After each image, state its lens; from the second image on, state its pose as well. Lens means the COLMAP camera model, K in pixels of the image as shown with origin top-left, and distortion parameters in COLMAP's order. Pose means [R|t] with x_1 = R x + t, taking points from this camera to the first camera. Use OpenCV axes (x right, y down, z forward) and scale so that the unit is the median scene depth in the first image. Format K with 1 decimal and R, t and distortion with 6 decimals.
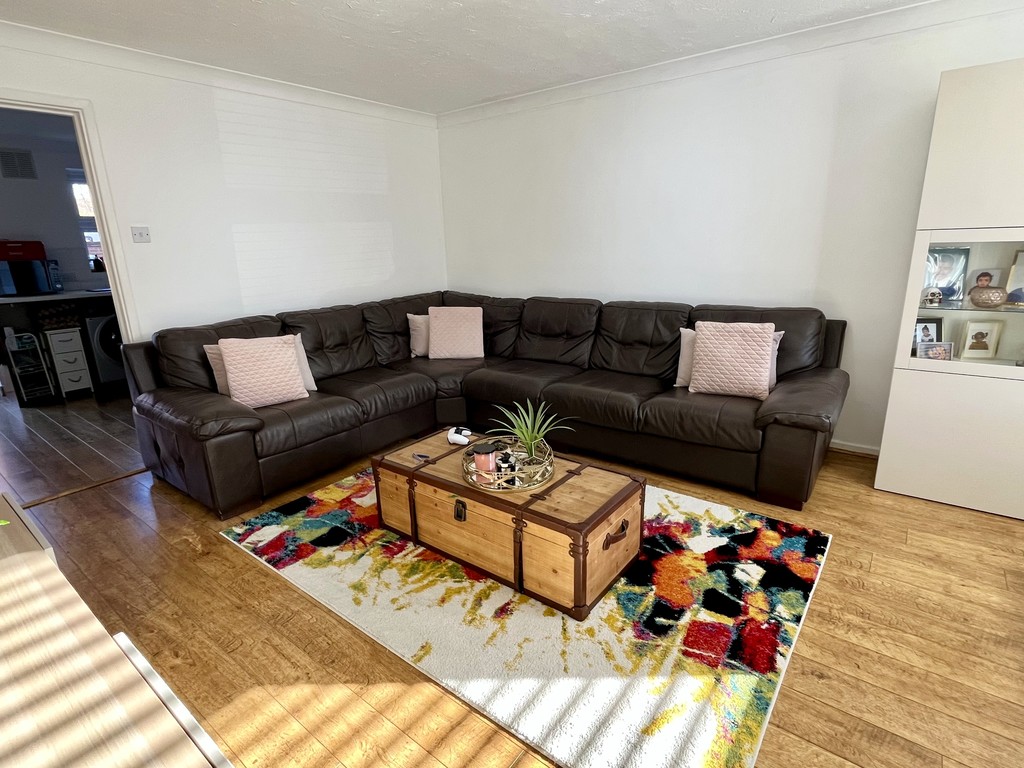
lens RADIAL K [[520.9, 0, 513.8], [0, 520.9, 384.7], [0, 0, 1]] dist [0.002475, 0.000465]
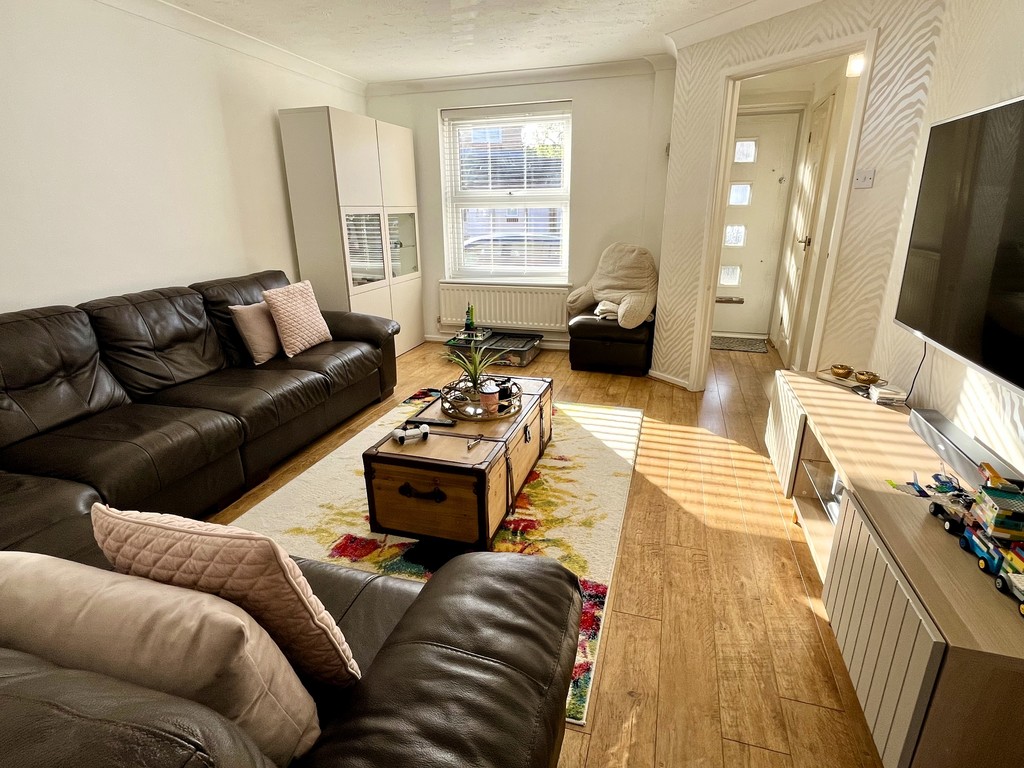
lens RADIAL K [[520.9, 0, 513.3], [0, 520.9, 381.0], [0, 0, 1]] dist [0.002475, 0.000465]
pose [[-0.348415, -0.257548, 0.901264, -1.175570], [0.277234, 0.890179, 0.361555, -0.303882], [-0.895404, 0.375832, -0.238751, 1.342125]]
